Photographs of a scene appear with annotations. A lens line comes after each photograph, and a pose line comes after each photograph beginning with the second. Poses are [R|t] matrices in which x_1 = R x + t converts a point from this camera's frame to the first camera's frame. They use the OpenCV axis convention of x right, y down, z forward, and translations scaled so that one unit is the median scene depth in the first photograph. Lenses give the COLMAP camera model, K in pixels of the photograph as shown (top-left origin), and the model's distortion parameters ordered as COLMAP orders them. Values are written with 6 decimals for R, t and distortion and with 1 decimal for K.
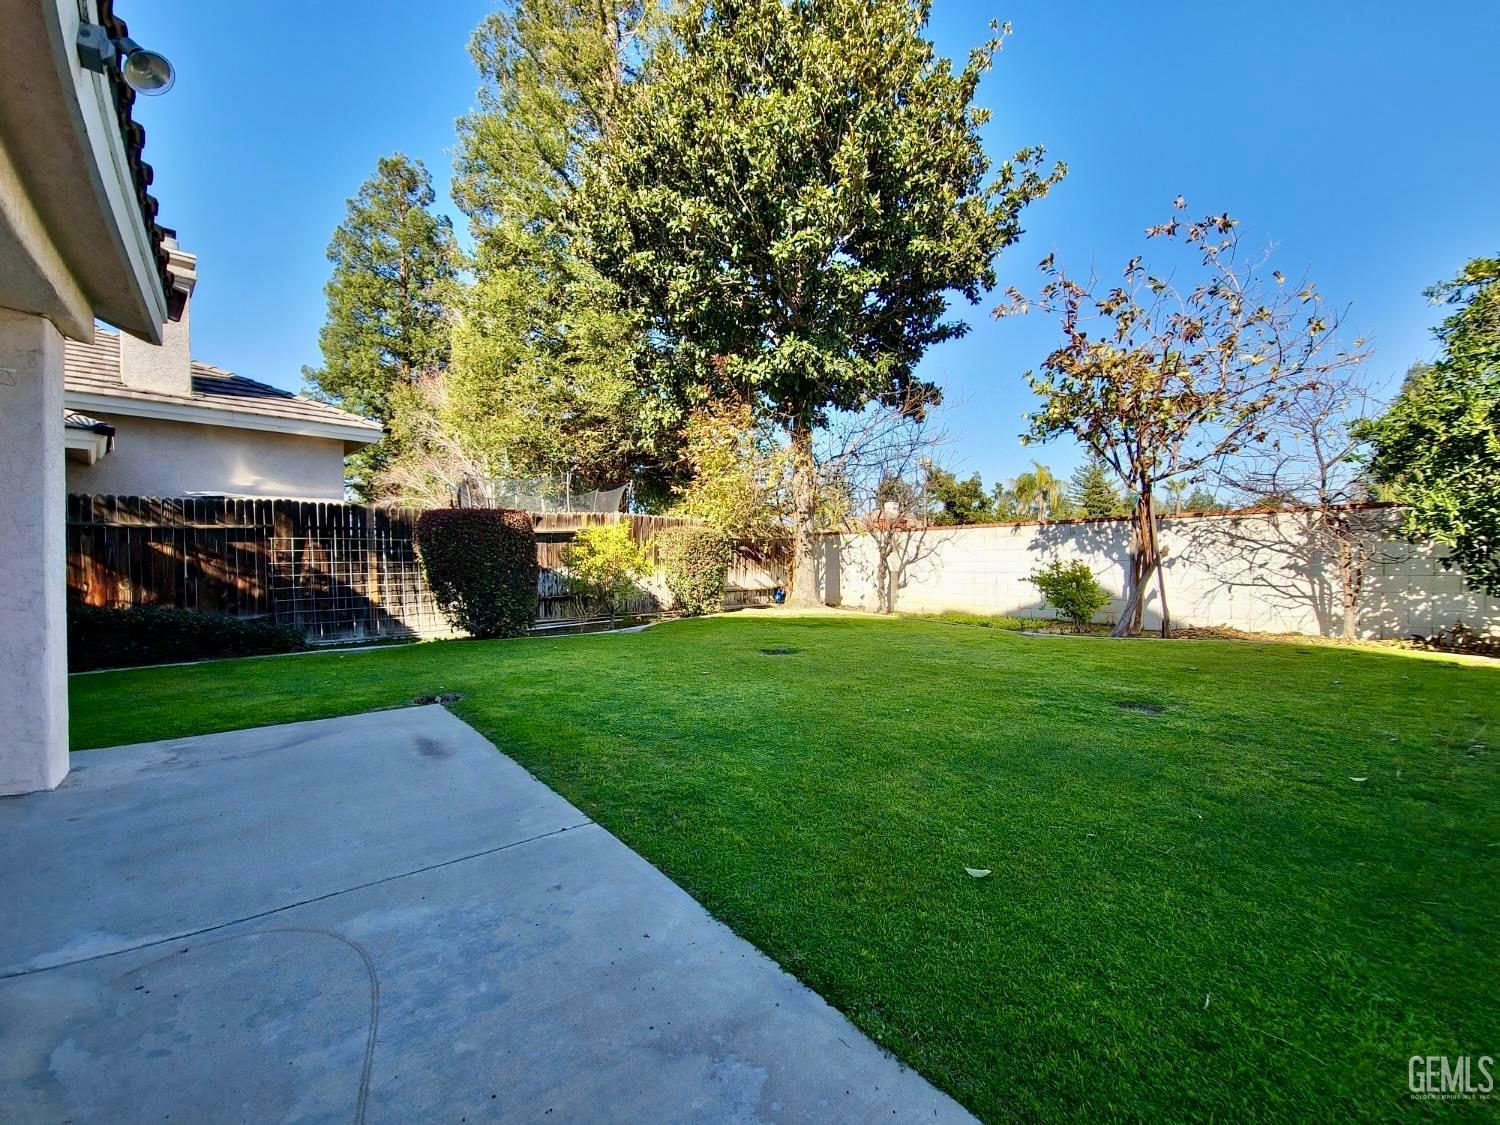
lens RADIAL K [[612.7, 0, 749.7], [0, 612.7, 563.2], [0, 0, 1]] dist [-0.011127, -0.001158]
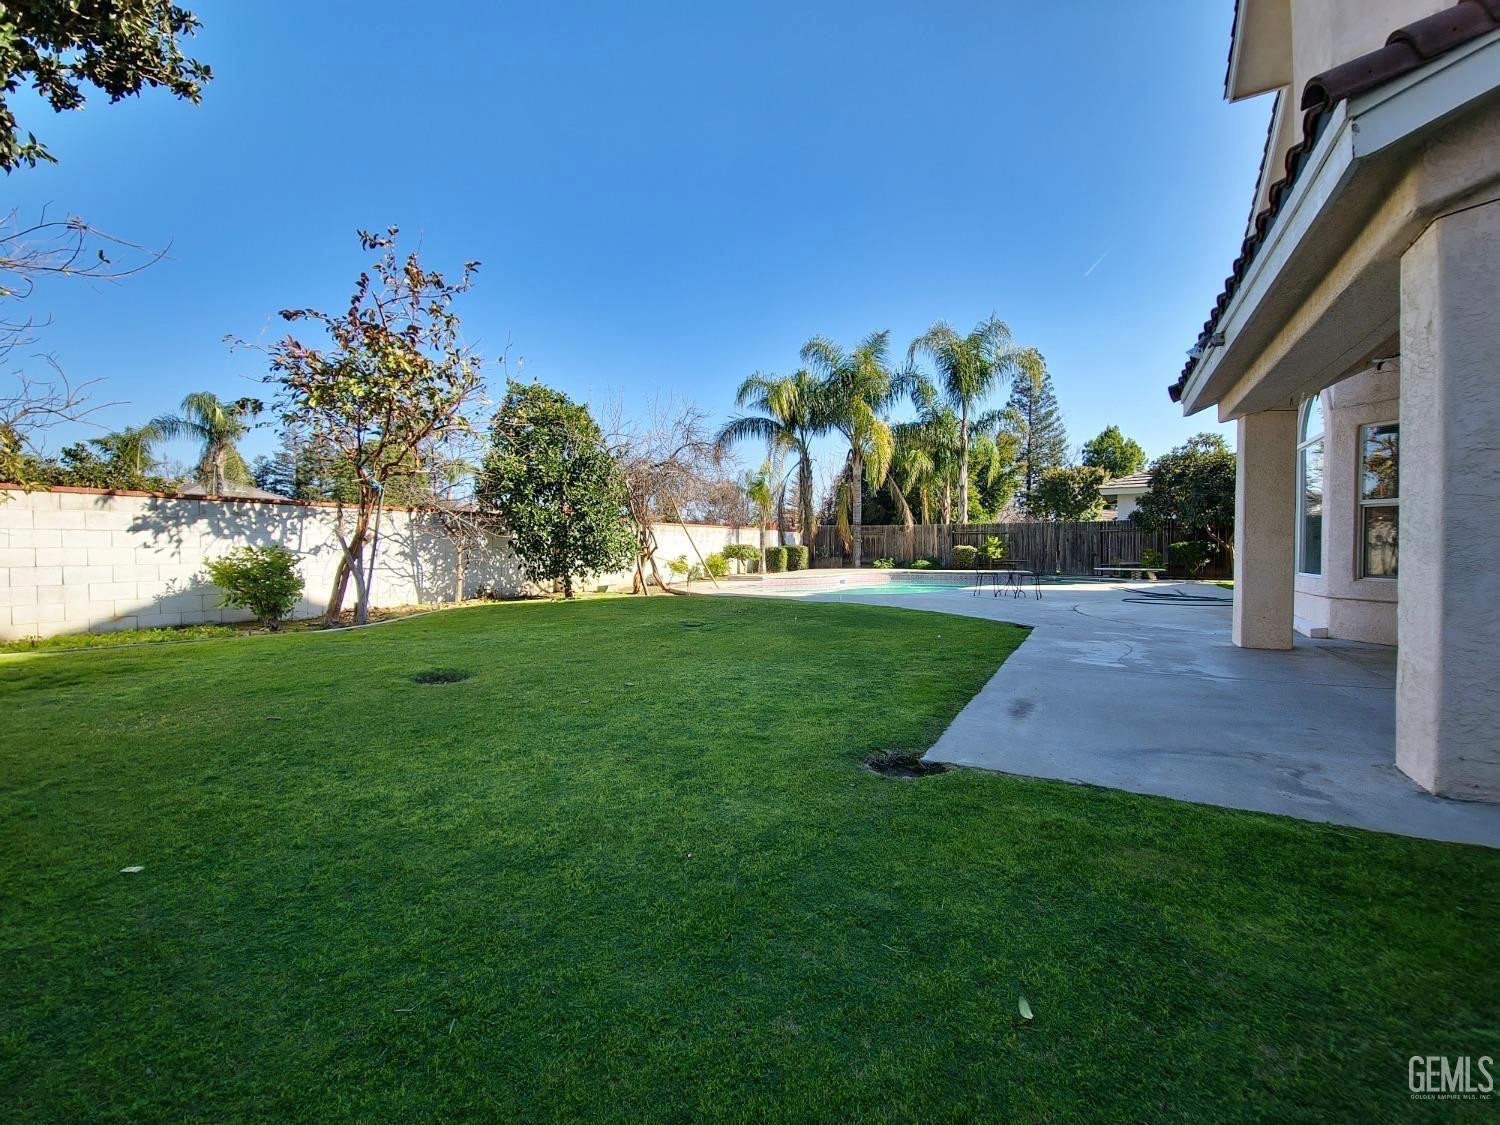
lens RADIAL K [[612.7, 0, 749.7], [0, 612.7, 559.3], [0, 0, 1]] dist [-0.011127, -0.001158]
pose [[-0.397639, -0.013182, 0.917447, -0.486762], [-0.001053, 0.999903, 0.013911, -0.000379], [-0.917541, 0.004566, -0.397614, 0.691605]]
